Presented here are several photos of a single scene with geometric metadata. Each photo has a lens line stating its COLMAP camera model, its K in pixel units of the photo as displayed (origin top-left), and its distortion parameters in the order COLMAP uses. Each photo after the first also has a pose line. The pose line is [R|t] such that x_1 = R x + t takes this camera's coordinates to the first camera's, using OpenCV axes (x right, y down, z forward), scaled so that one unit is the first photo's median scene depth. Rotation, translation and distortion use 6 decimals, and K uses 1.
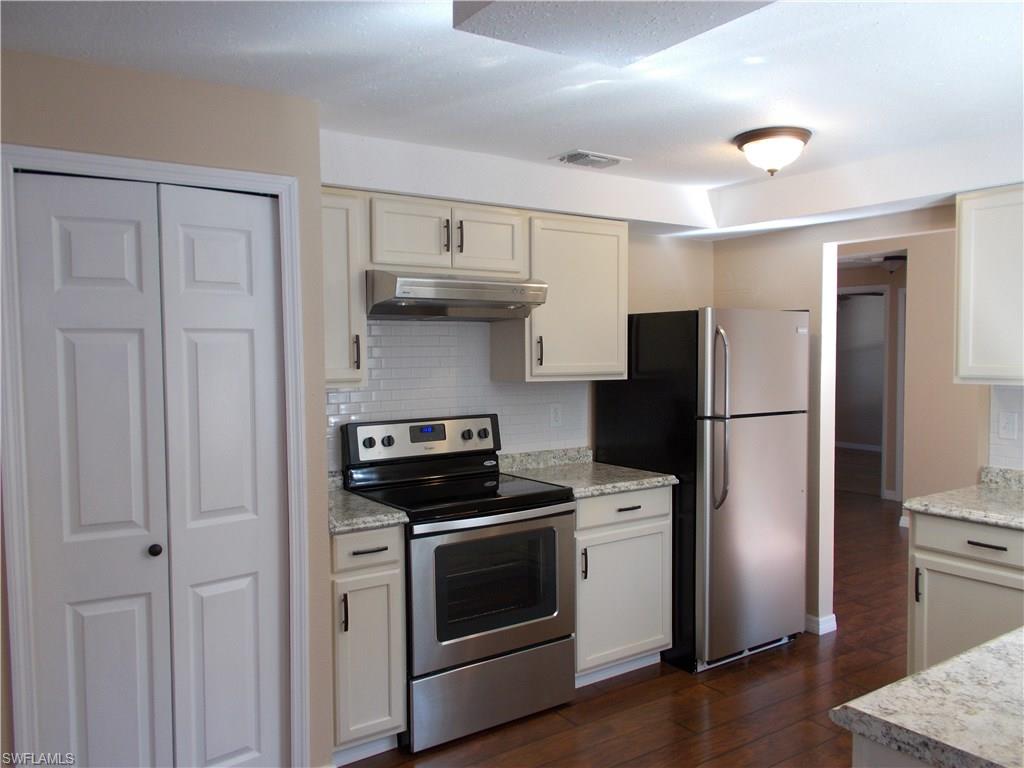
lens RADIAL K [[801.1, 0, 512.0], [0, 801.1, 384.0], [0, 0, 1]] dist [0.020730, 0.003100]
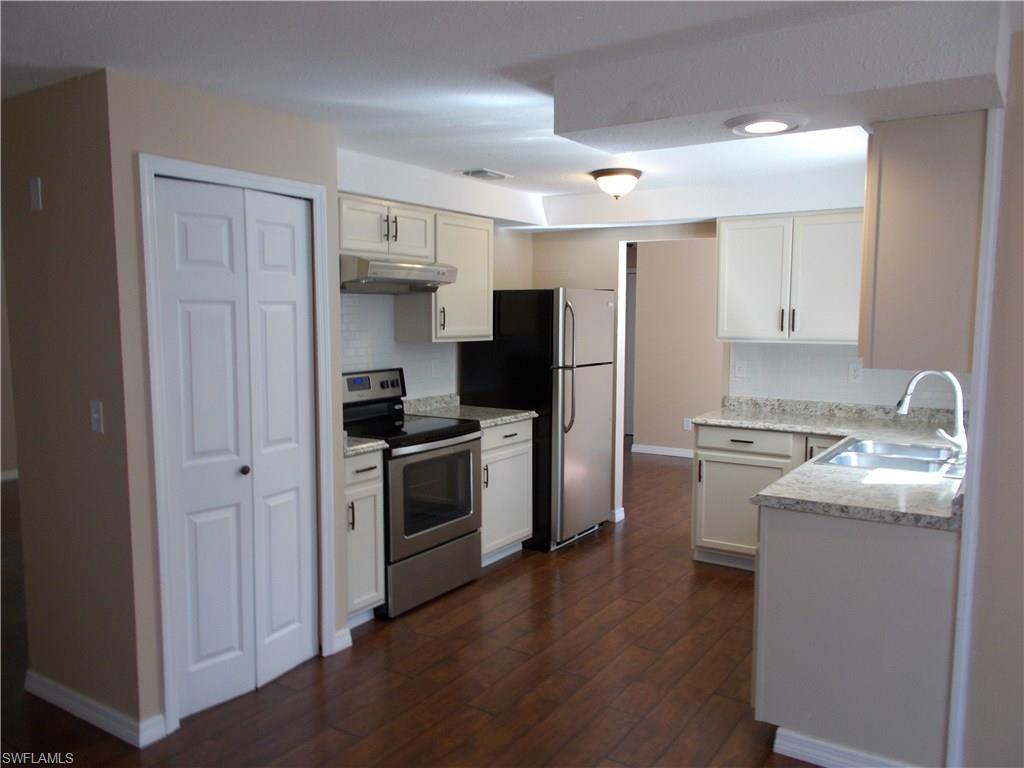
lens RADIAL K [[801.1, 0, 512.0], [0, 801.1, 384.0], [0, 0, 1]] dist [0.020730, 0.003100]
pose [[0.925420, -0.024966, 0.378119, -0.374697], [0.008213, 0.998914, 0.045854, 0.006483], [-0.378853, -0.039329, 0.924621, -0.260223]]
